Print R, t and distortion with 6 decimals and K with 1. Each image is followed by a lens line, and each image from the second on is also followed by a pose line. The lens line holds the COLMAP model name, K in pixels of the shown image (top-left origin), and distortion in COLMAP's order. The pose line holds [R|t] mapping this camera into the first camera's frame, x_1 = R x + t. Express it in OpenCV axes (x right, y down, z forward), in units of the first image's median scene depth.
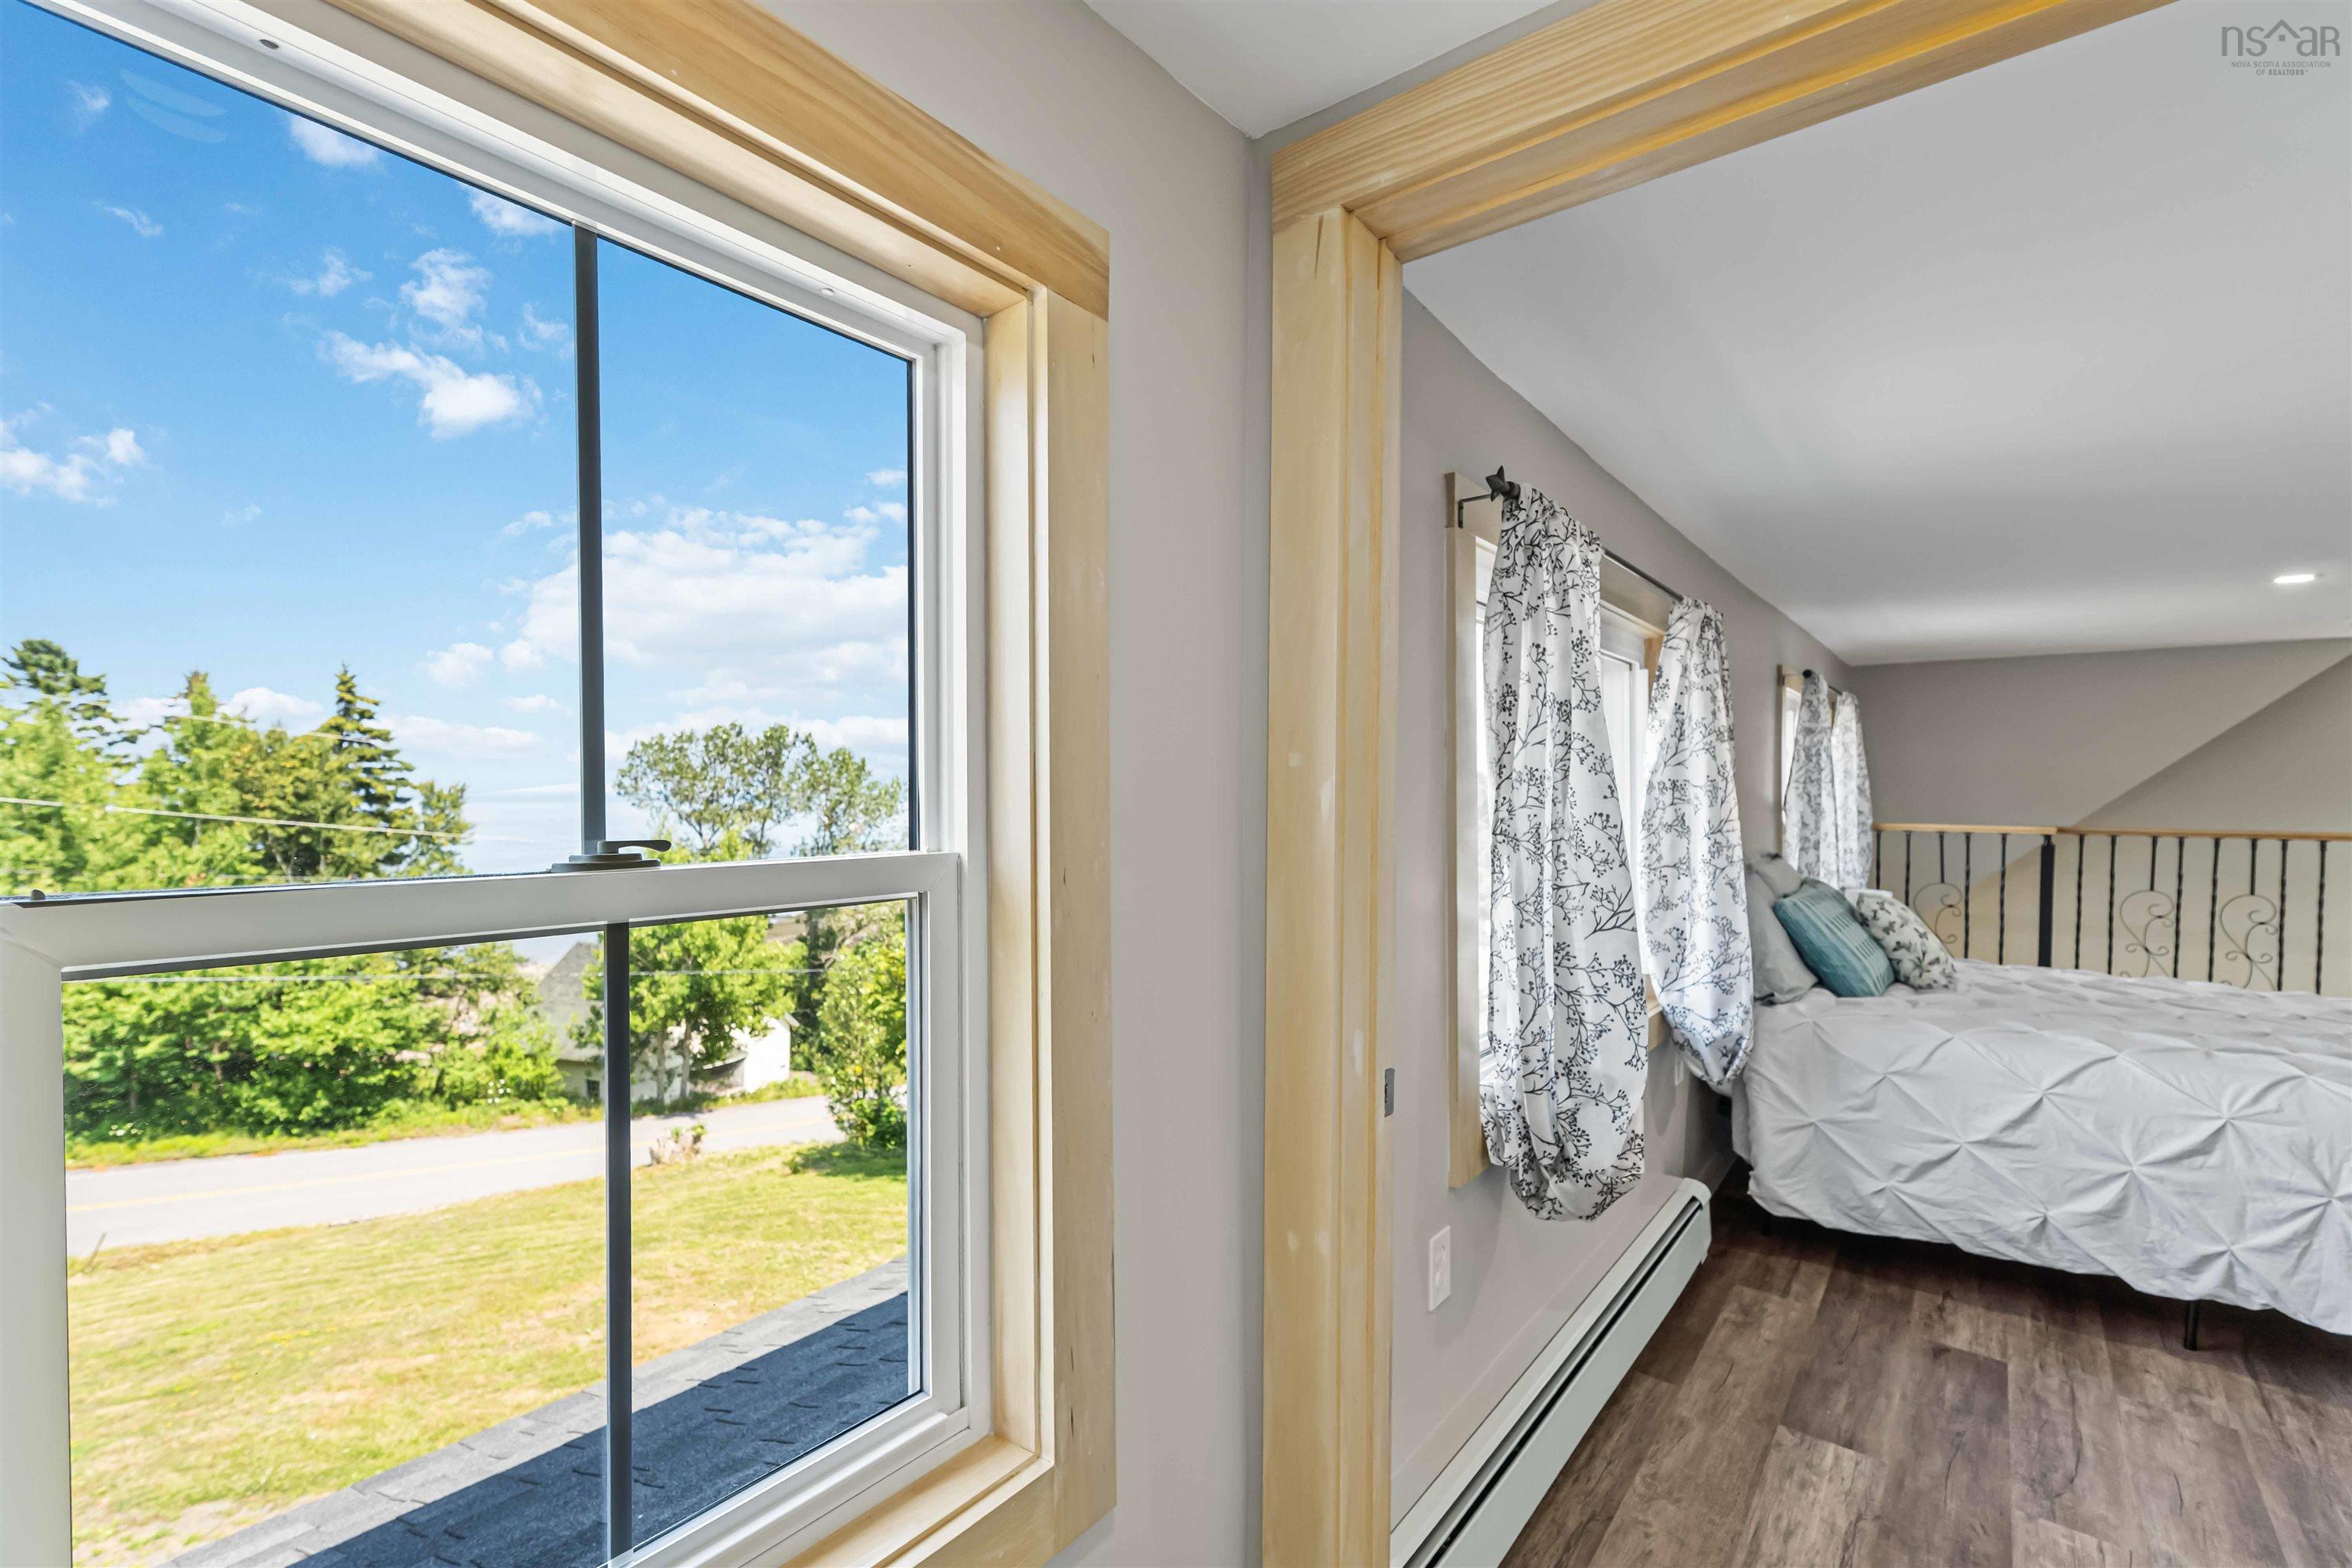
lens RADIAL K [[1044.1, 0, 1183.5], [0, 1044.1, 824.1], [0, 0, 1]] dist [0.005593, -0.000360]
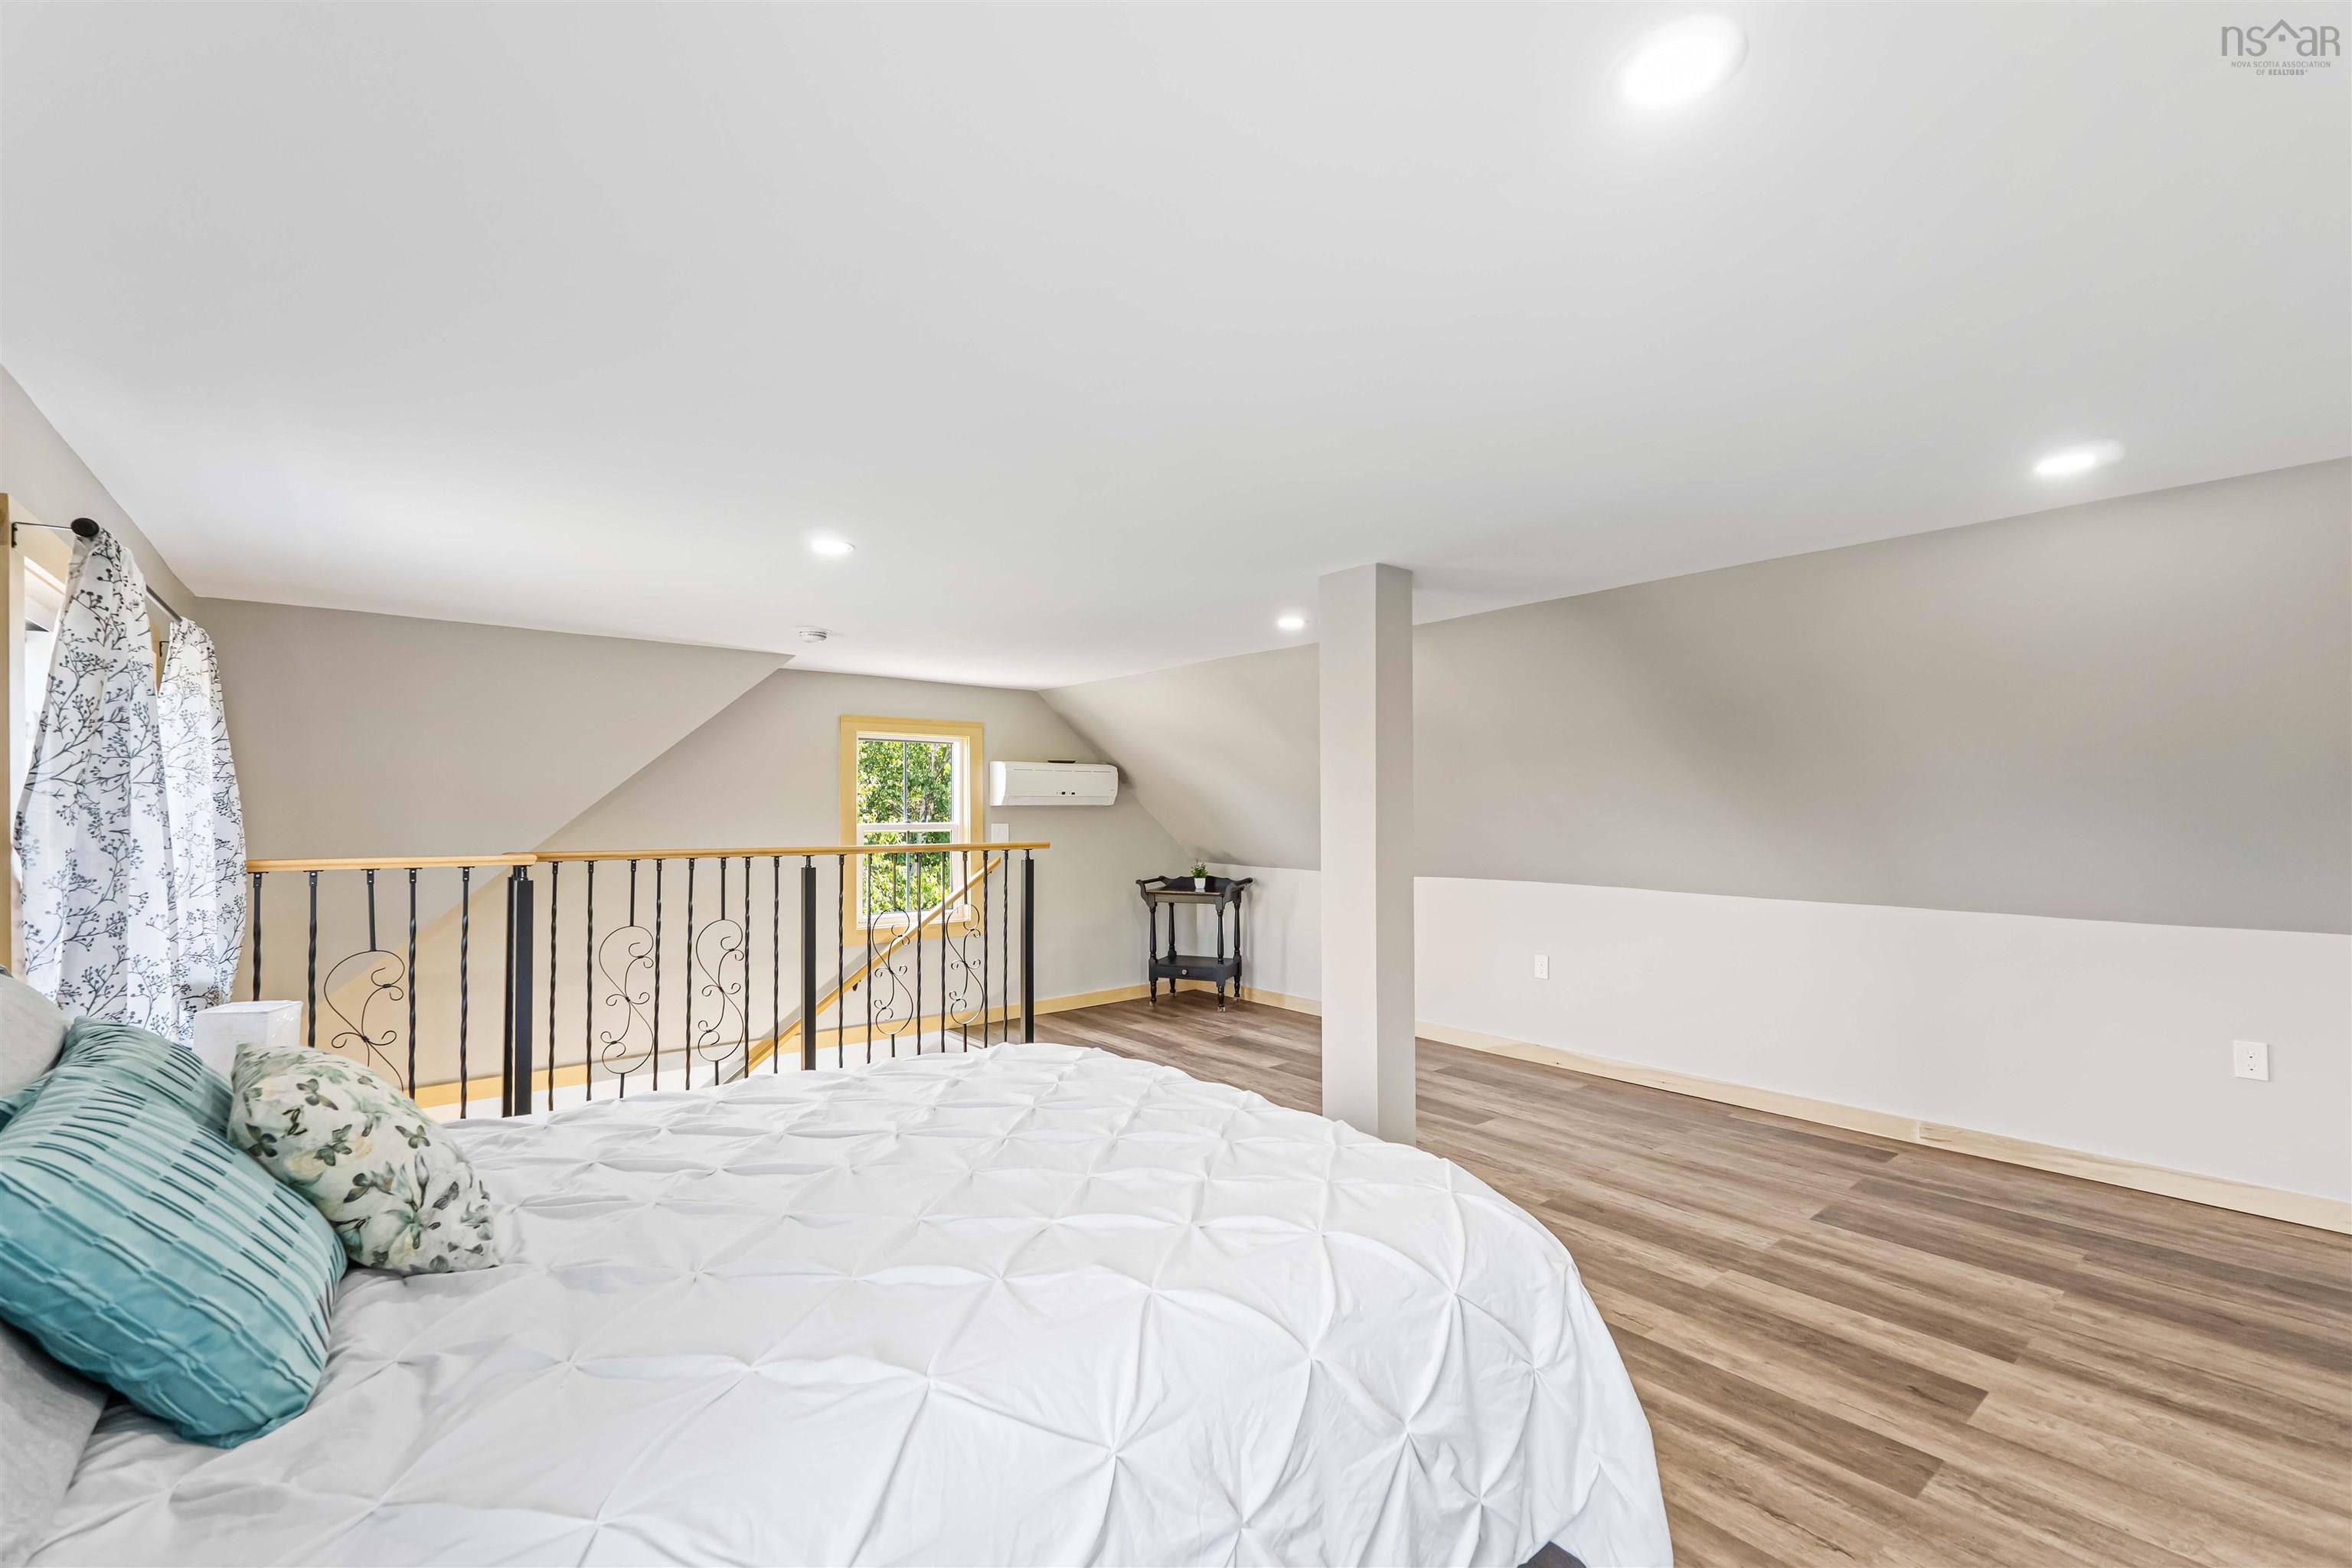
lens RADIAL K [[1010.5, 0, 1172.3], [0, 1010.5, 786.6], [0, 0, 1]] dist [0.007098, -0.000280]
pose [[0.232332, 0.017446, 0.972480, 0.291708], [0.034785, 0.999050, -0.026233, -0.011366], [-0.972014, 0.039922, 0.231504, 0.468347]]
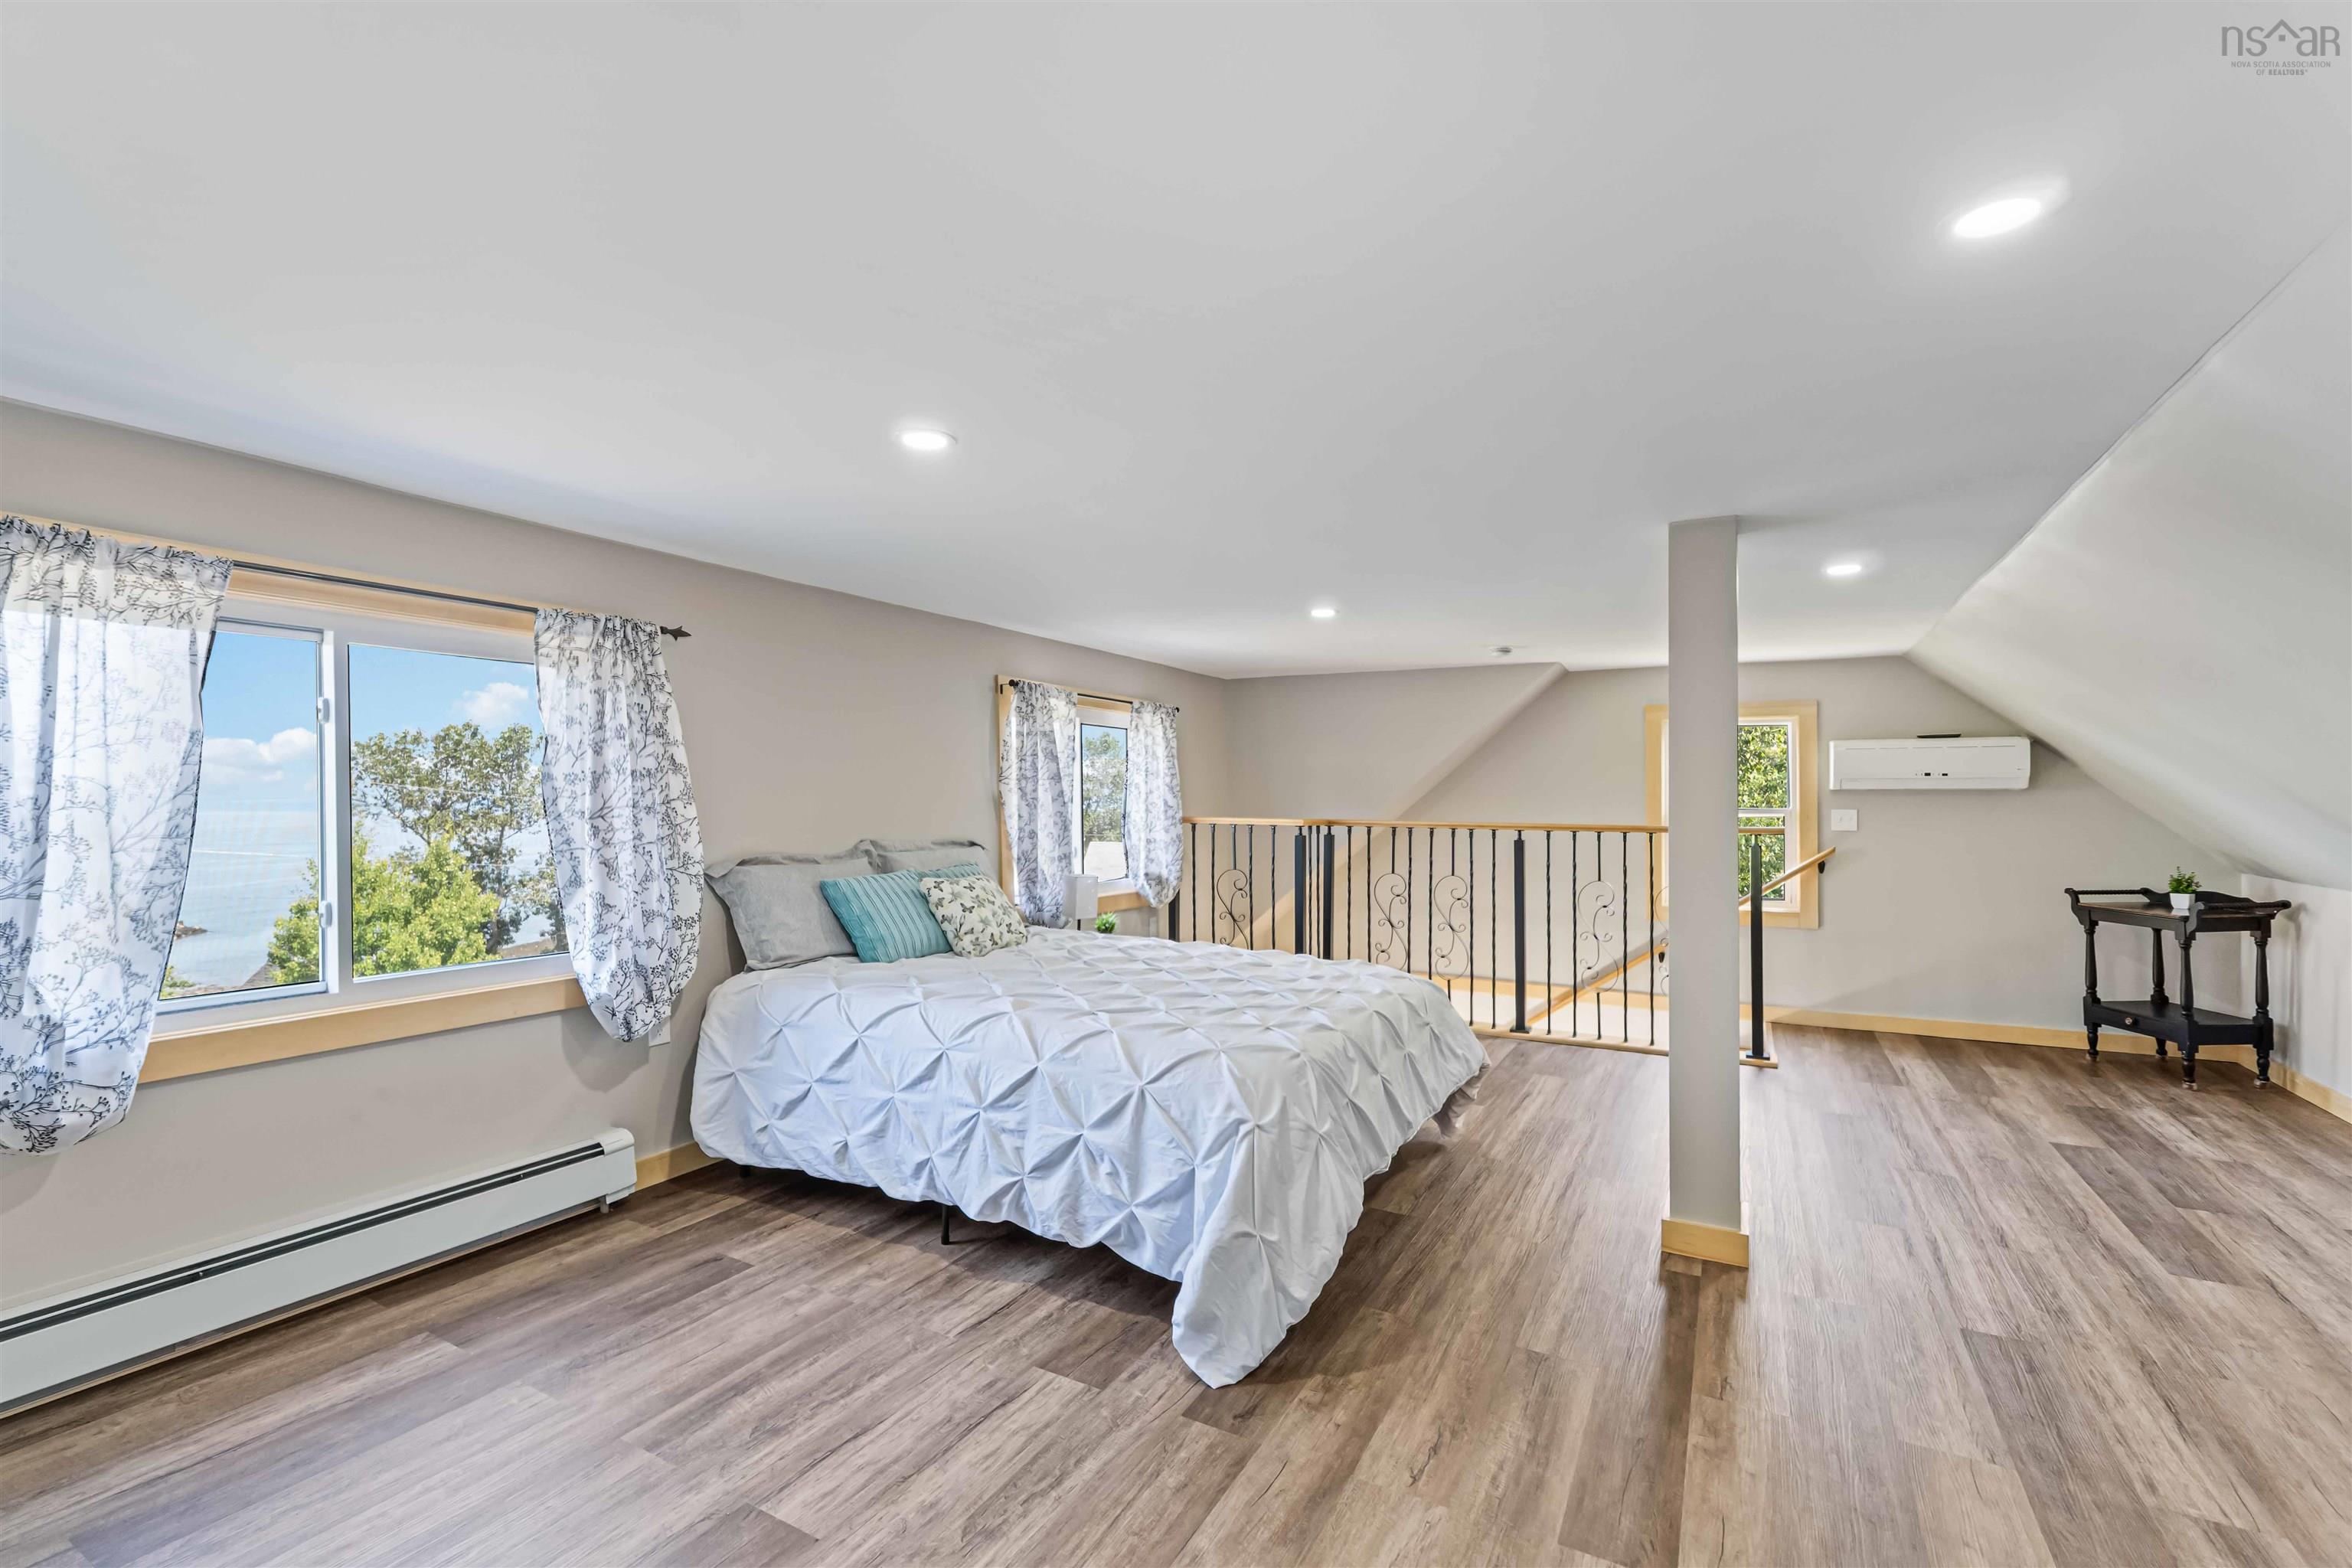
lens RADIAL K [[1028.1, 0, 1185.8], [0, 1028.1, 812.3], [0, 0, 1]] dist [0.011572, -0.000112]
pose [[0.987912, -0.003561, 0.154972, 0.598123], [0.006084, 0.999857, -0.015810, 0.014454], [-0.154893, 0.016562, 0.987792, -0.125187]]
